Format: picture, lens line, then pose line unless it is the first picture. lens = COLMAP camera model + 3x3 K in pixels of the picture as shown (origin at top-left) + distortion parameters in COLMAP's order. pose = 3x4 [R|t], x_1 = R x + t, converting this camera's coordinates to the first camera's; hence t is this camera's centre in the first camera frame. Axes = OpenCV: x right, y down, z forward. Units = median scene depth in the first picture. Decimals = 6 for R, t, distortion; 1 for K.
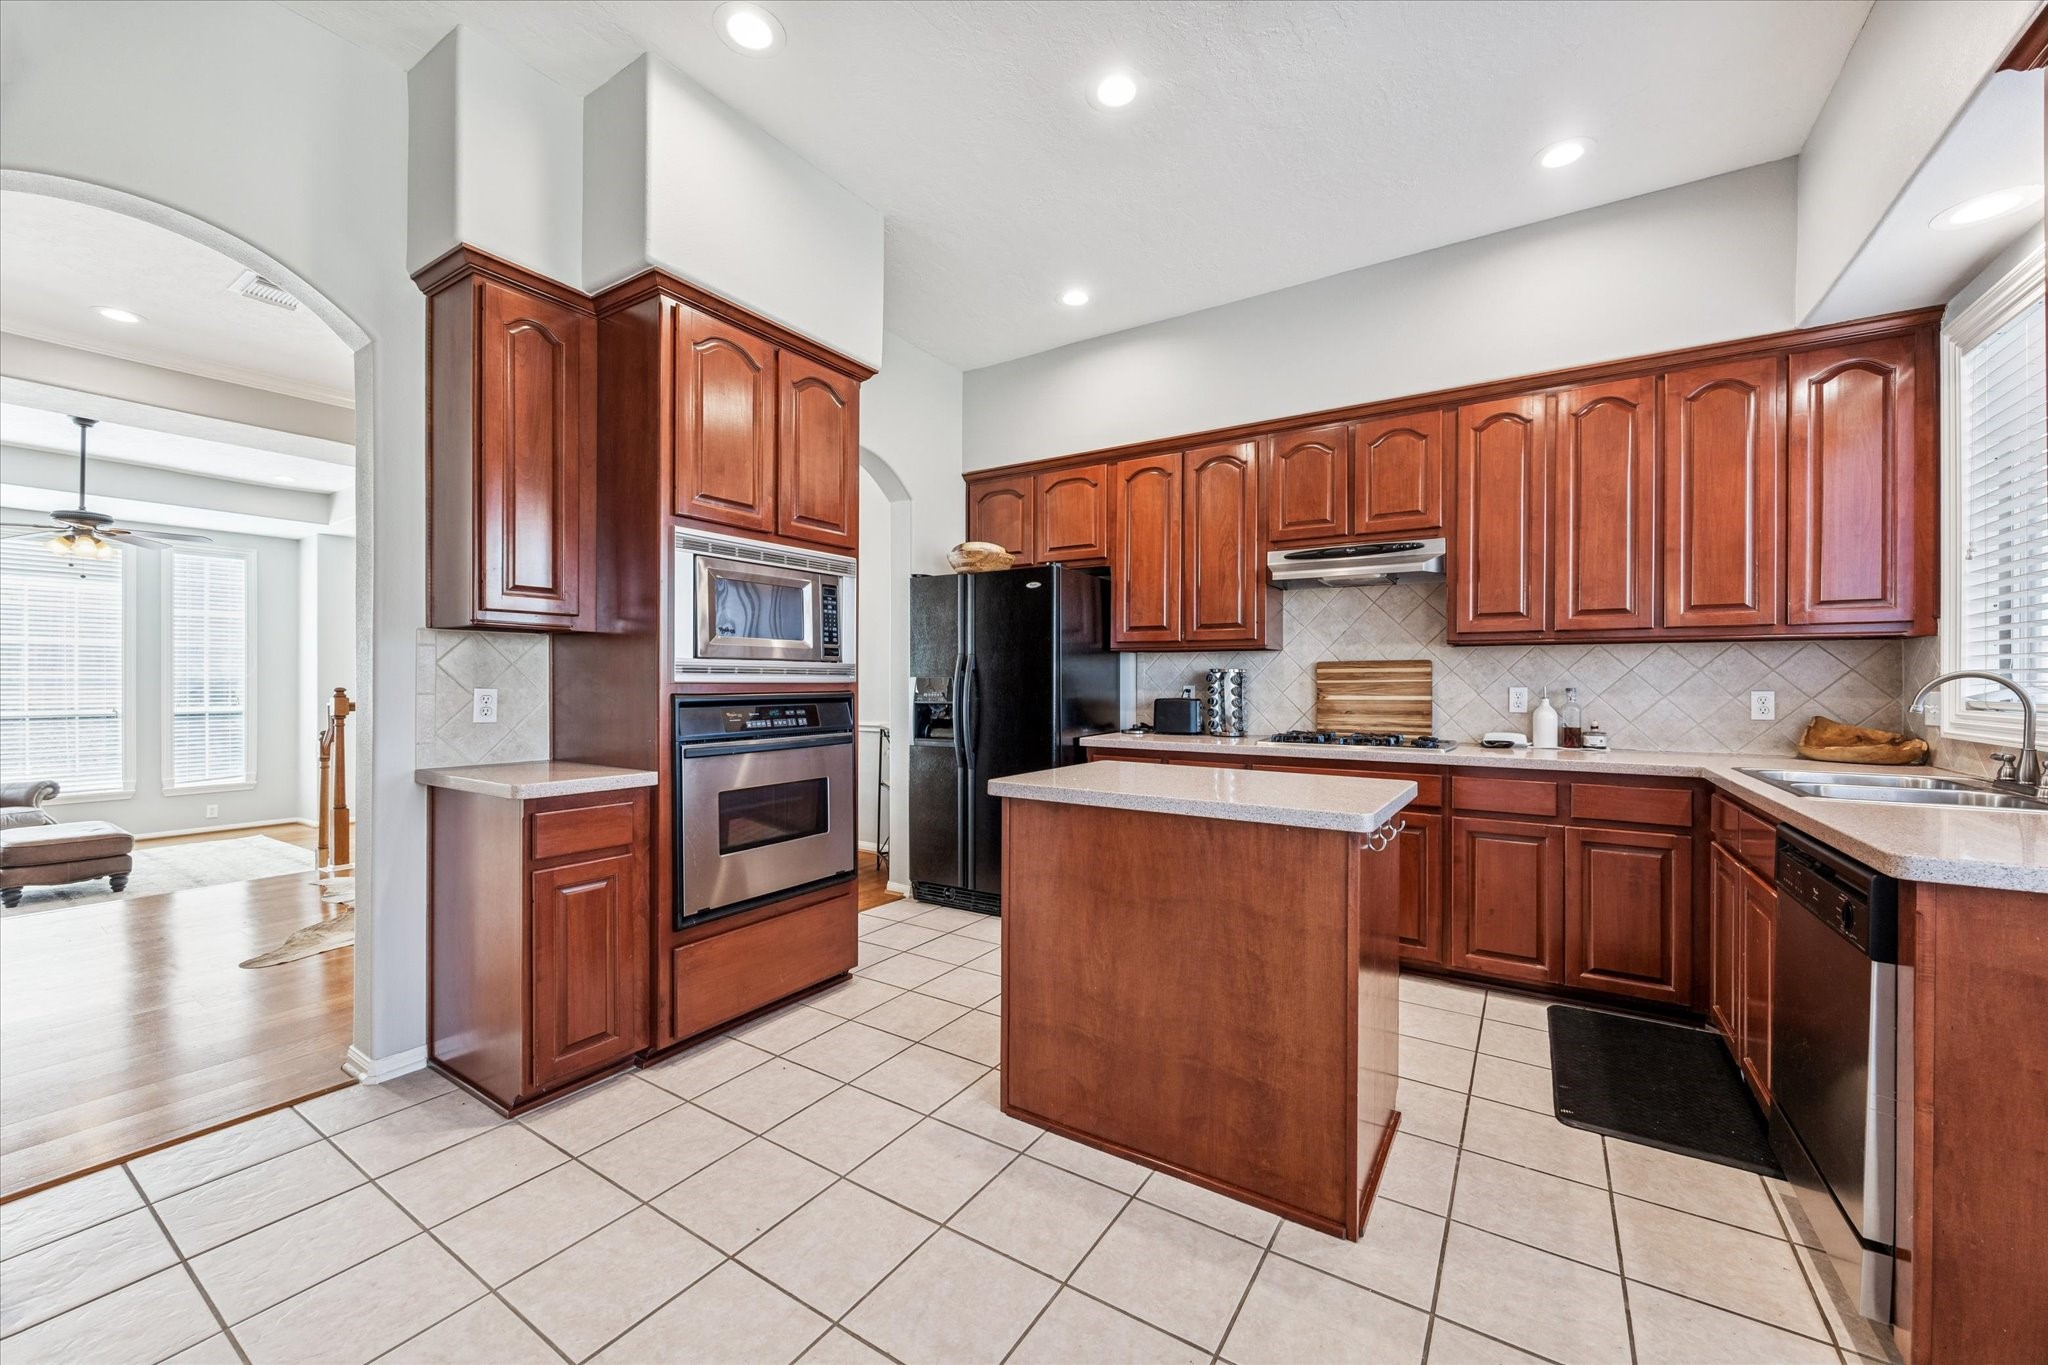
lens RADIAL K [[775.6, 0, 1033.3], [0, 775.6, 683.0], [0, 0, 1]] dist [-0.008327, 0.000743]
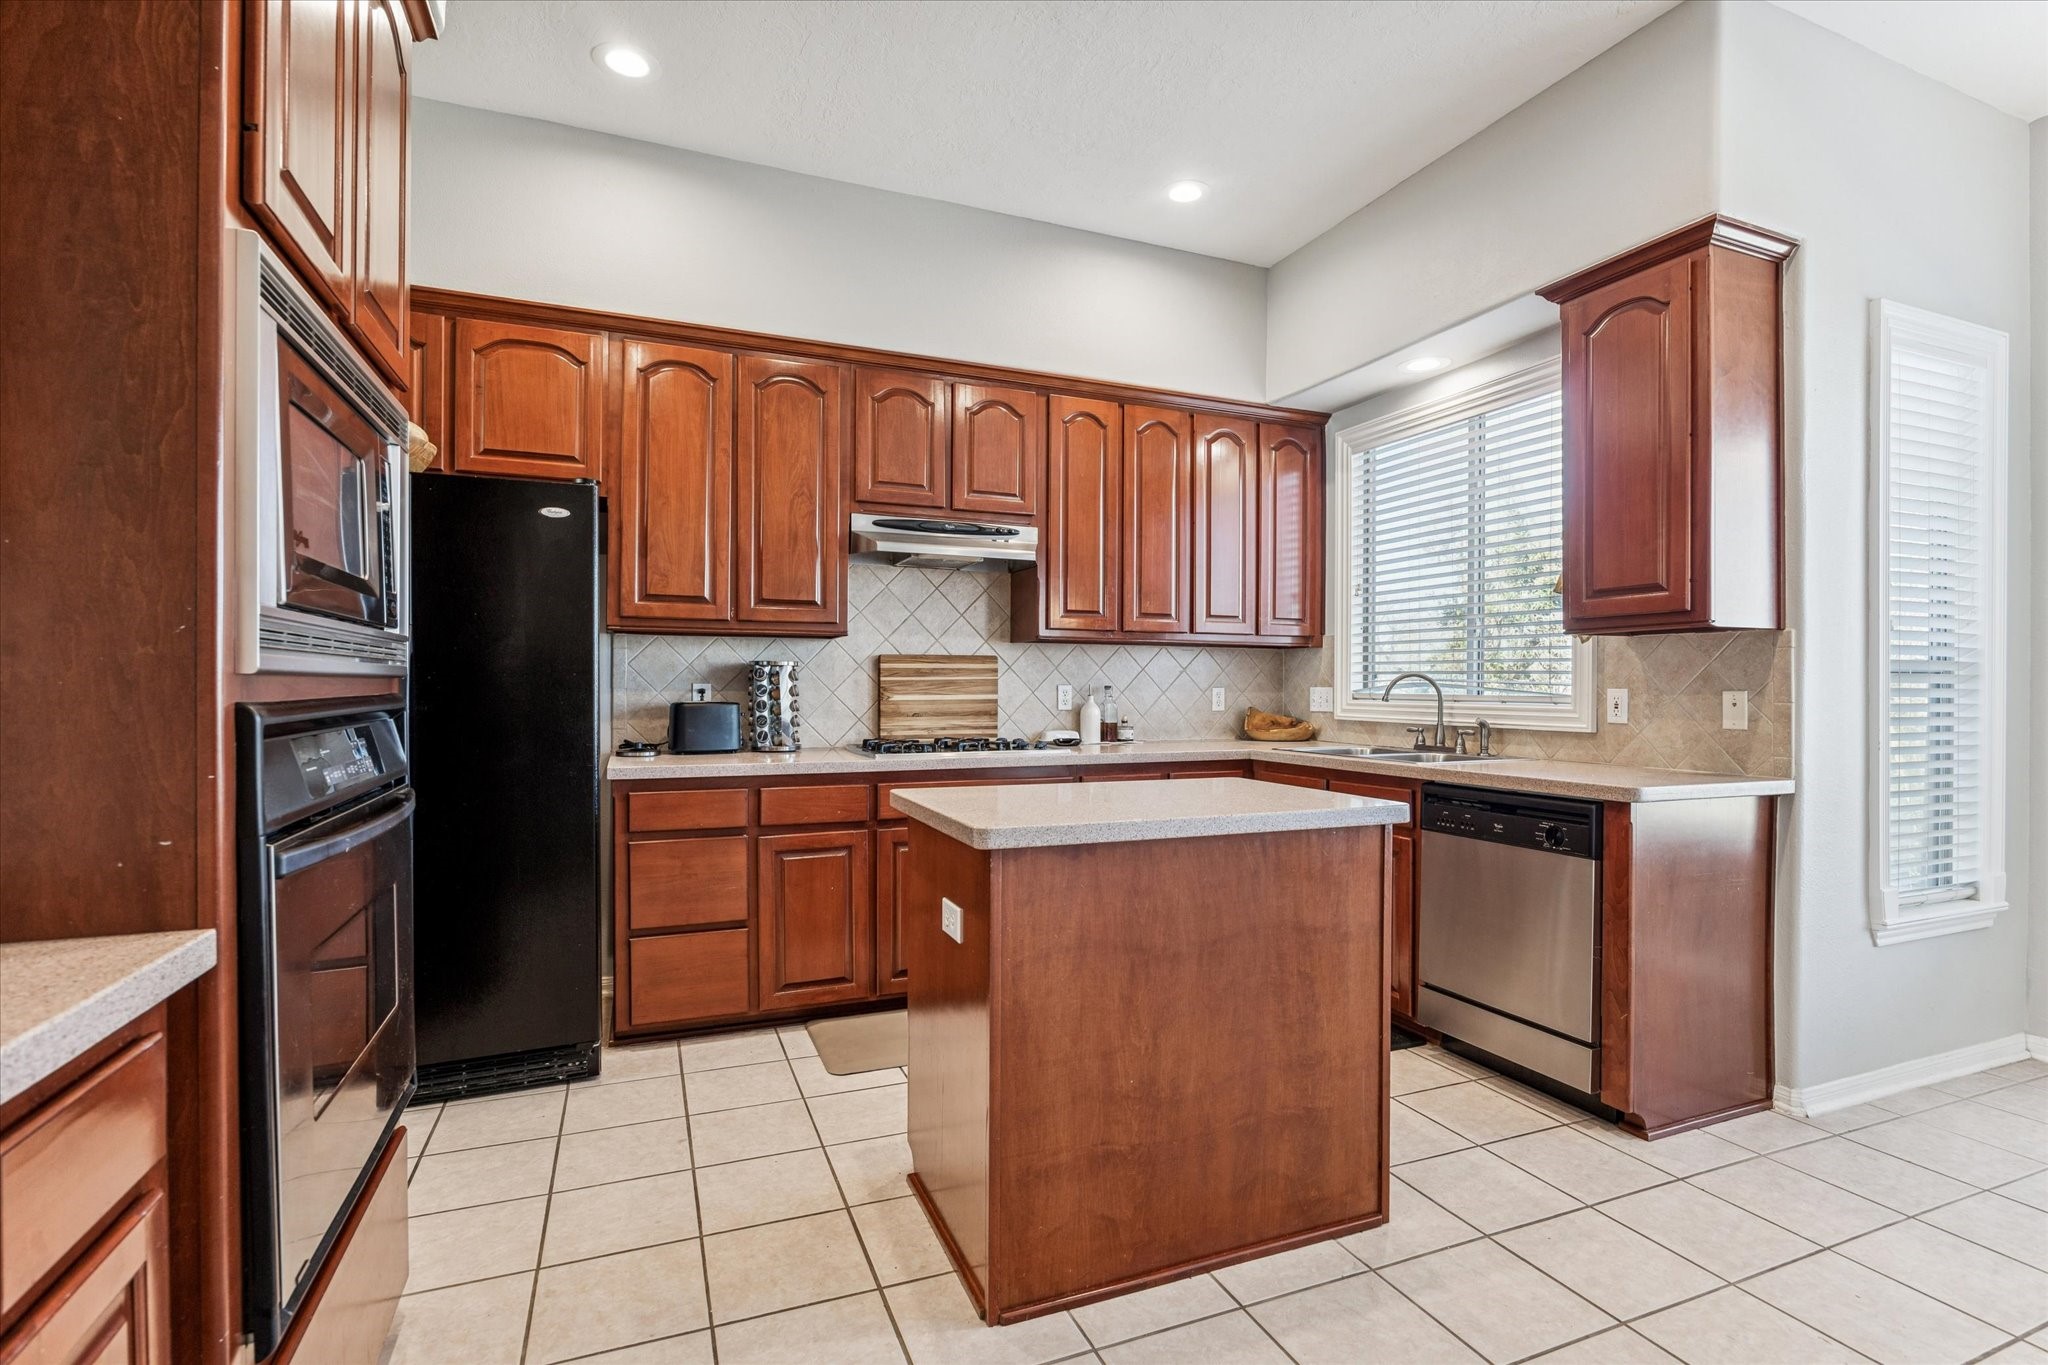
lens RADIAL K [[978.1, 0, 1030.3], [0, 978.1, 680.5], [0, 0, 1]] dist [-0.013325, -0.000119]
pose [[0.570876, 0.002314, 0.821033, -0.468137], [-0.001031, 0.999997, -0.002102, 0.002673], [-0.821036, 0.000353, 0.570877, 0.331128]]
